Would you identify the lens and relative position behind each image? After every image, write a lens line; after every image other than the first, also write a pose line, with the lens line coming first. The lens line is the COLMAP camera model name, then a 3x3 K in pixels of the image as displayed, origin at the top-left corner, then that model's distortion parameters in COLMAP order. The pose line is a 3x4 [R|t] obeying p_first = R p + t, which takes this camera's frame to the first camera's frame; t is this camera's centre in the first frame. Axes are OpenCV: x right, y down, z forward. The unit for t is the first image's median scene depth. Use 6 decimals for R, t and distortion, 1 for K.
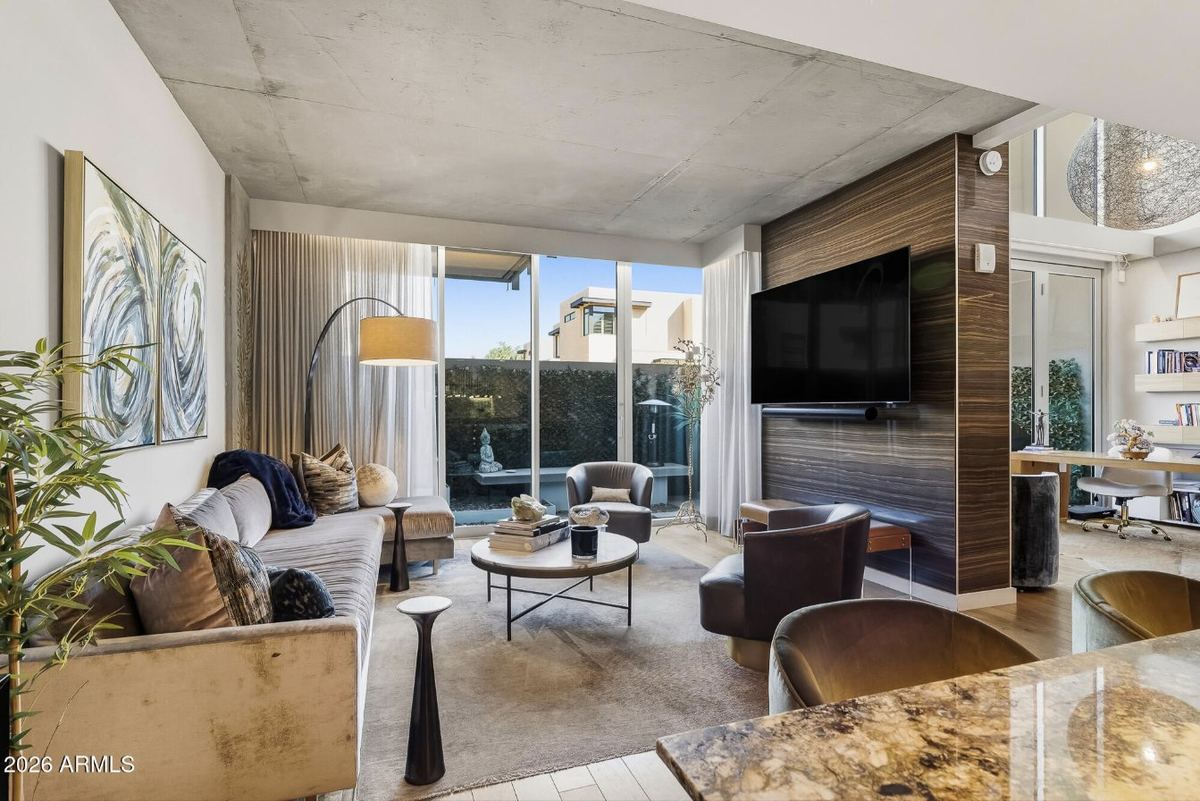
lens RADIAL K [[588.4, 0, 596.9], [0, 588.4, 405.8], [0, 0, 1]] dist [-0.000275, 0.000038]
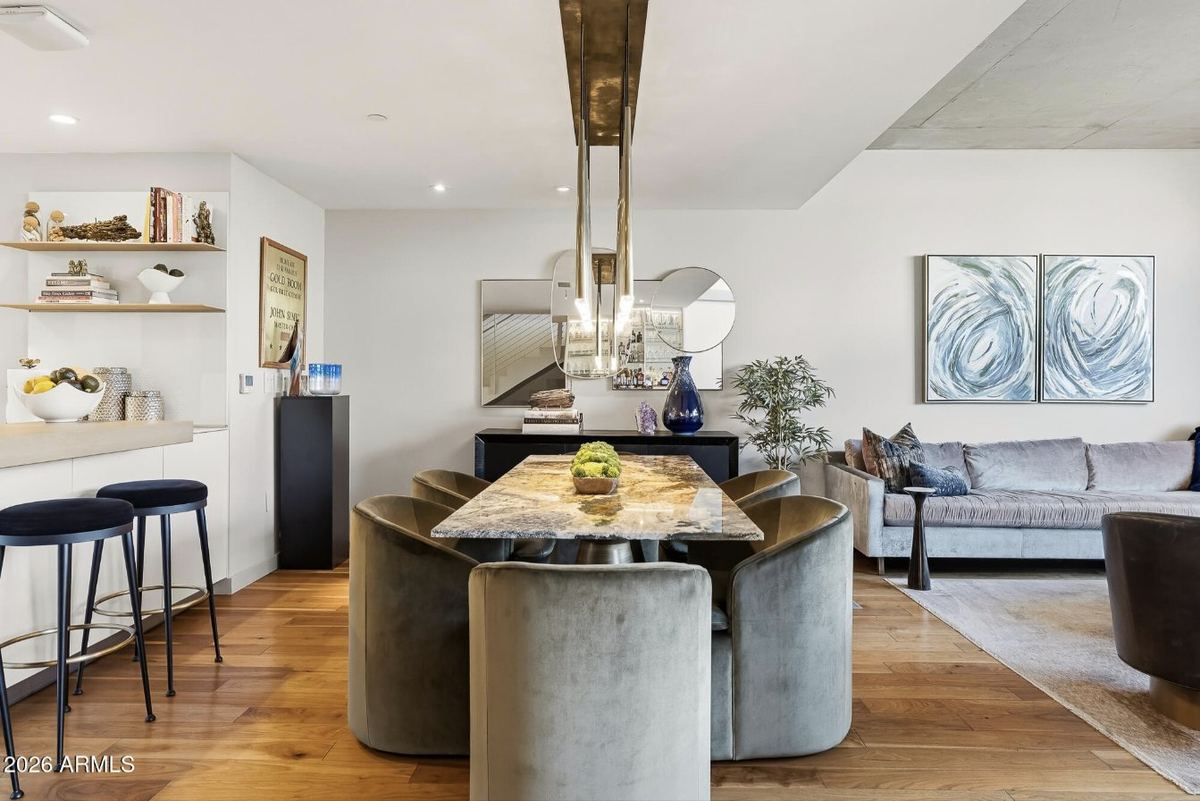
lens RADIAL K [[768.3, 0, 599.9], [0, 768.3, 374.0], [0, 0, 1]] dist [0.002925, 0.000760]
pose [[-0.353436, -0.005498, -0.935443, 1.315591], [-0.000336, 0.999983, -0.005750, 0.007652], [0.935459, -0.001718, -0.353432, 0.552168]]
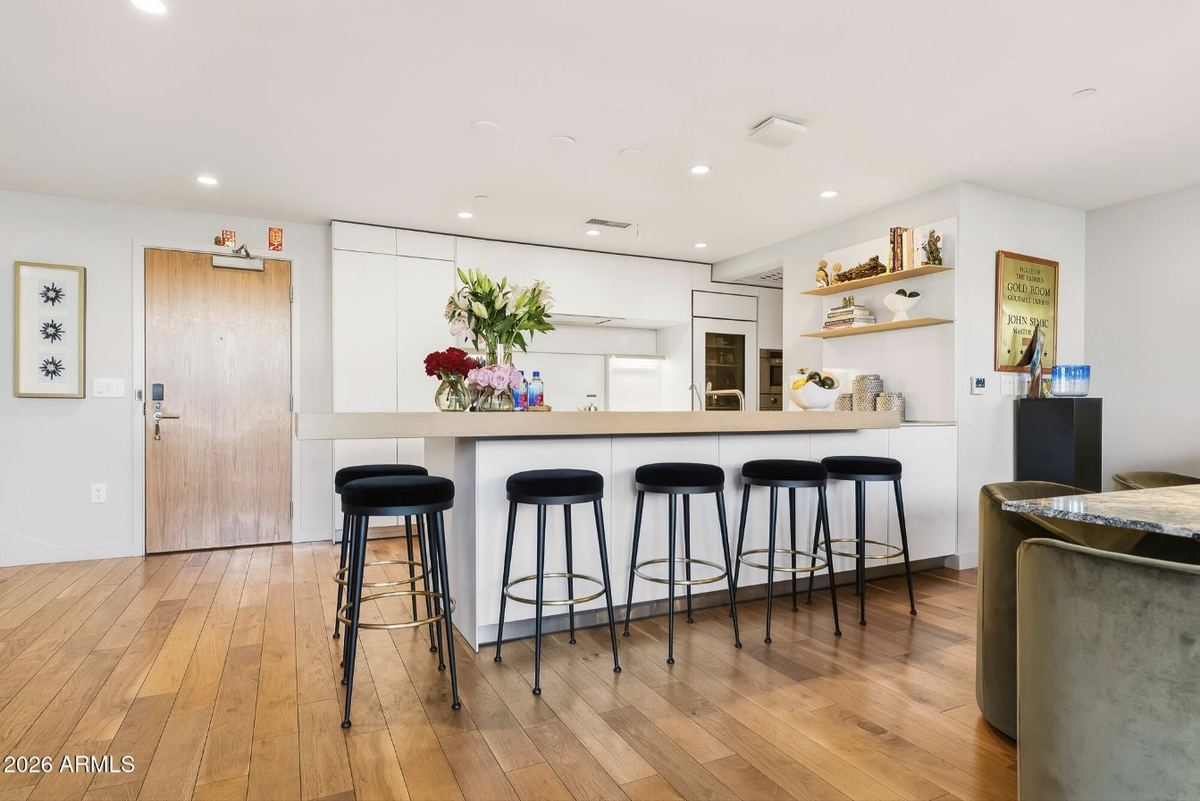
lens RADIAL K [[645.8, 0, 601.3], [0, 645.8, 409.0], [0, 0, 1]] dist [-0.000725, -0.000117]
pose [[-0.993638, 0.005716, -0.112473, 1.142052], [0.005518, 0.999983, 0.002071, 0.056156], [0.112483, 0.001437, -0.993653, 0.661316]]
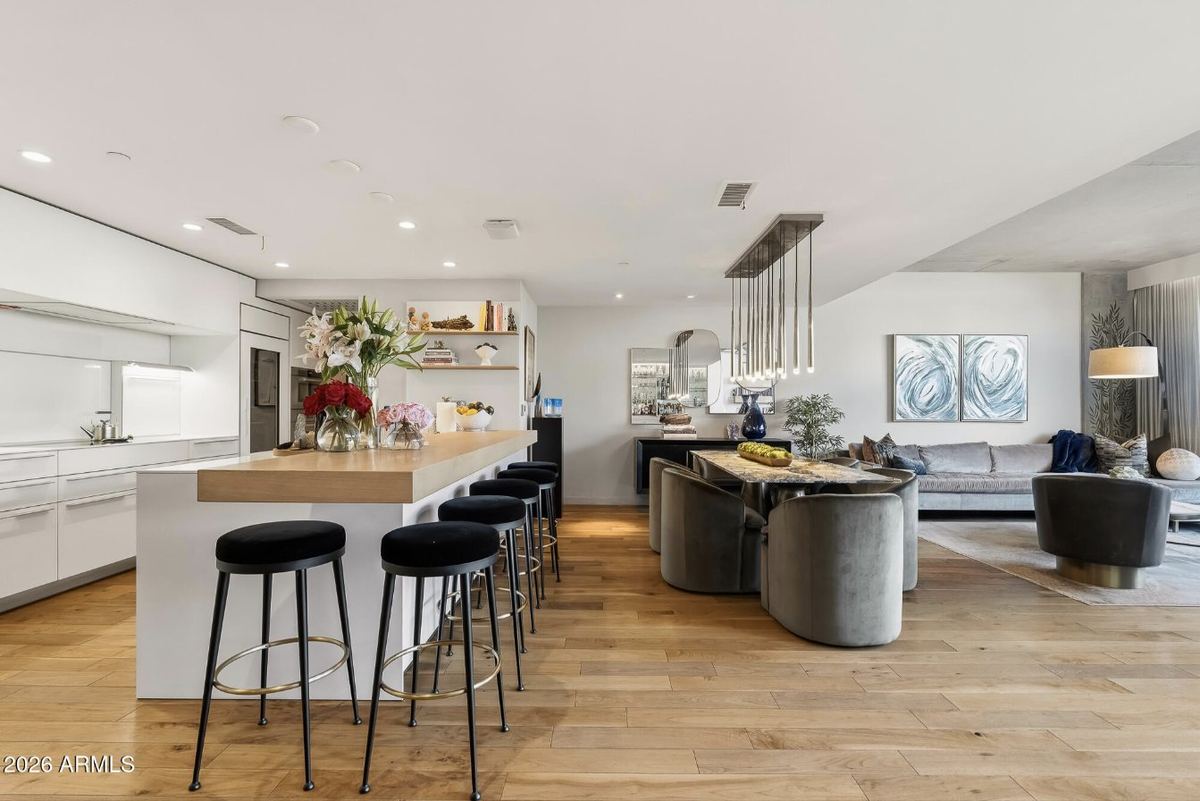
lens RADIAL K [[543.4, 0, 600.0], [0, 543.4, 400.5], [0, 0, 1]] dist [0.000180, -0.000031]
pose [[-0.342183, -0.009666, -0.939584, 1.762212], [-0.000789, 0.999950, -0.010000, 0.003940], [0.939633, -0.002680, -0.342173, 0.285020]]
